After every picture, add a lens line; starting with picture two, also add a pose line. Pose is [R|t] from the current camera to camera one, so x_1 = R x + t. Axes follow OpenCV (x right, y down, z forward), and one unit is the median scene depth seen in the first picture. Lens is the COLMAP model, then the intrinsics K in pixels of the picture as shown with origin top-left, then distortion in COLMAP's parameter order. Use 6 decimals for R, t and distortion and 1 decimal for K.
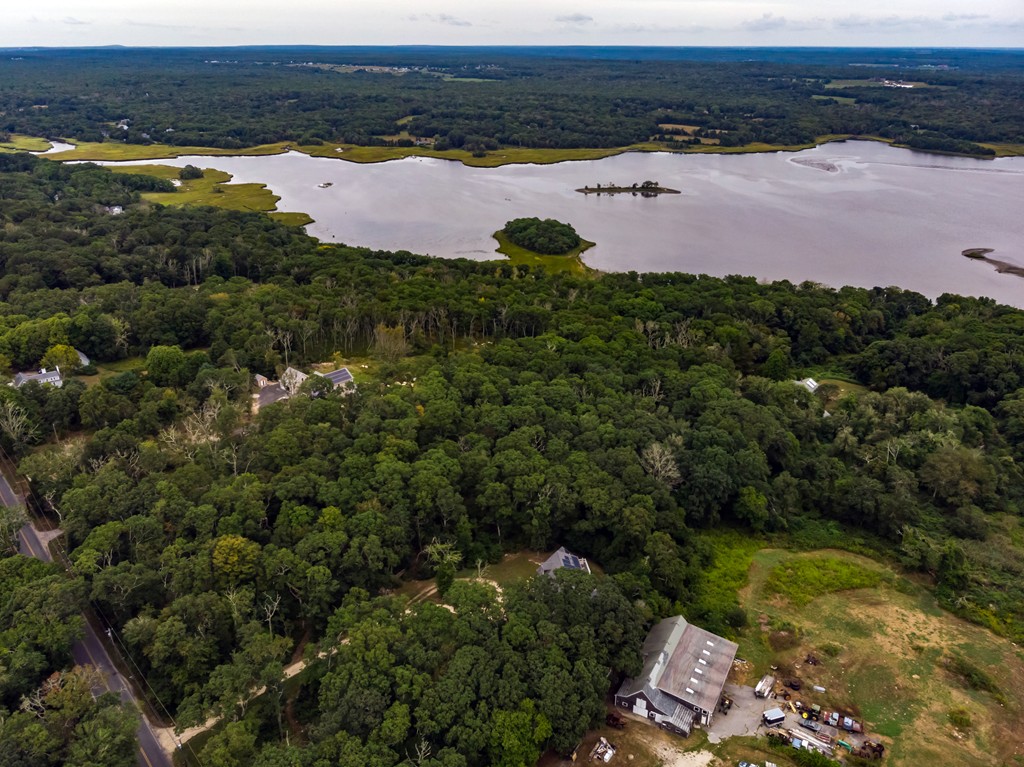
lens RADIAL K [[779.0, 0, 514.6], [0, 779.0, 407.6], [0, 0, 1]] dist [-0.024125, 0.029876]
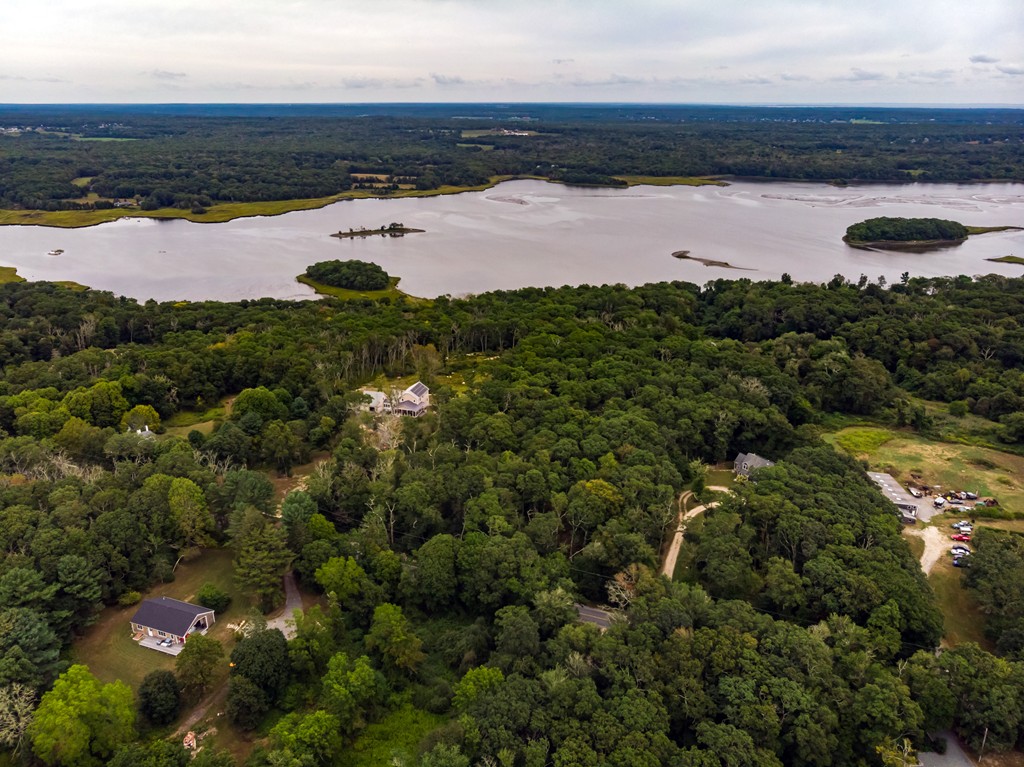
lens RADIAL K [[759.7, 0, 516.7], [0, 759.7, 387.0], [0, 0, 1]] dist [-0.020567, 0.024838]
pose [[0.888690, -0.163636, 0.428315, -0.140777], [0.196391, 0.979967, -0.033089, 0.005157], [-0.414320, 0.113523, 0.903023, -0.012596]]
